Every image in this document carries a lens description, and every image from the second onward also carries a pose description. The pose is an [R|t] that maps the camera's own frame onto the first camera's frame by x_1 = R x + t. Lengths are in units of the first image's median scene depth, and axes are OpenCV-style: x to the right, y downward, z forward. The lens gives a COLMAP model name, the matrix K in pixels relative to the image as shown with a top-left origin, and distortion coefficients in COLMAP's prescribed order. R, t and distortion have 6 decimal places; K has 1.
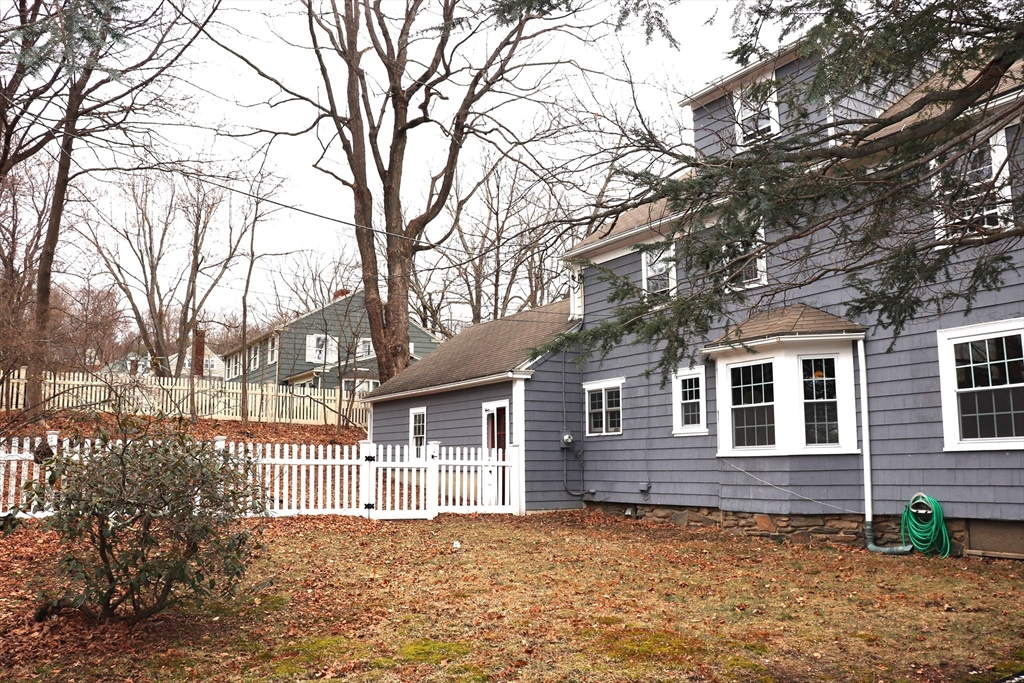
lens RADIAL K [[851.6, 0, 512.0], [0, 851.6, 341.5], [0, 0, 1]] dist [-0.174951, 0.166551]
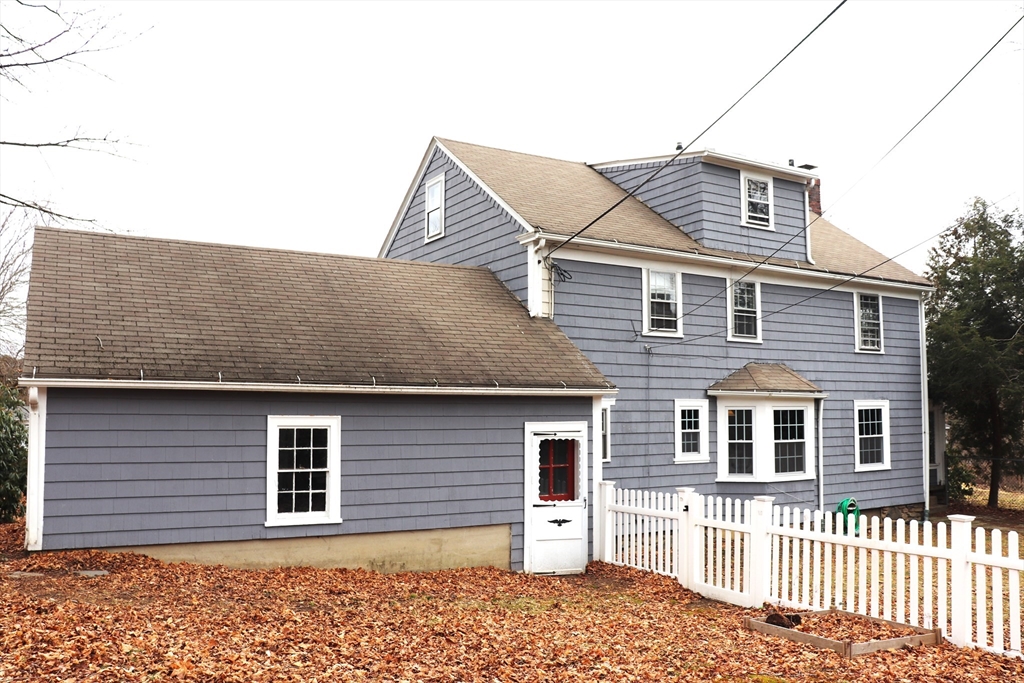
lens RADIAL K [[849.2, 0, 510.2], [0, 849.2, 346.5], [0, 0, 1]] dist [-0.164632, 0.143908]
pose [[0.011879, 0.079443, 0.996769, -1.139077], [-0.145318, 0.986393, -0.076884, 0.105800], [-0.989314, -0.143935, 0.023261, 1.600824]]
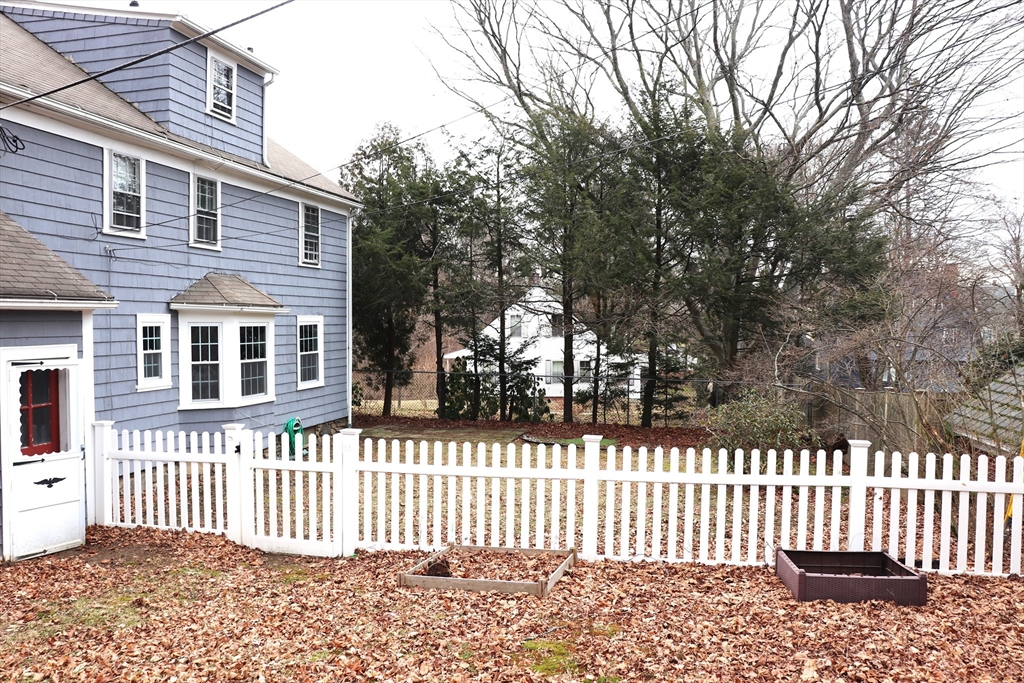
lens RADIAL K [[849.2, 0, 510.2], [0, 849.2, 346.5], [0, 0, 1]] dist [-0.164632, 0.143908]
pose [[-0.717128, -0.017594, 0.696719, -0.886904], [-0.098359, 0.992231, -0.076184, 0.124695], [-0.689966, -0.123163, -0.713287, 1.796101]]
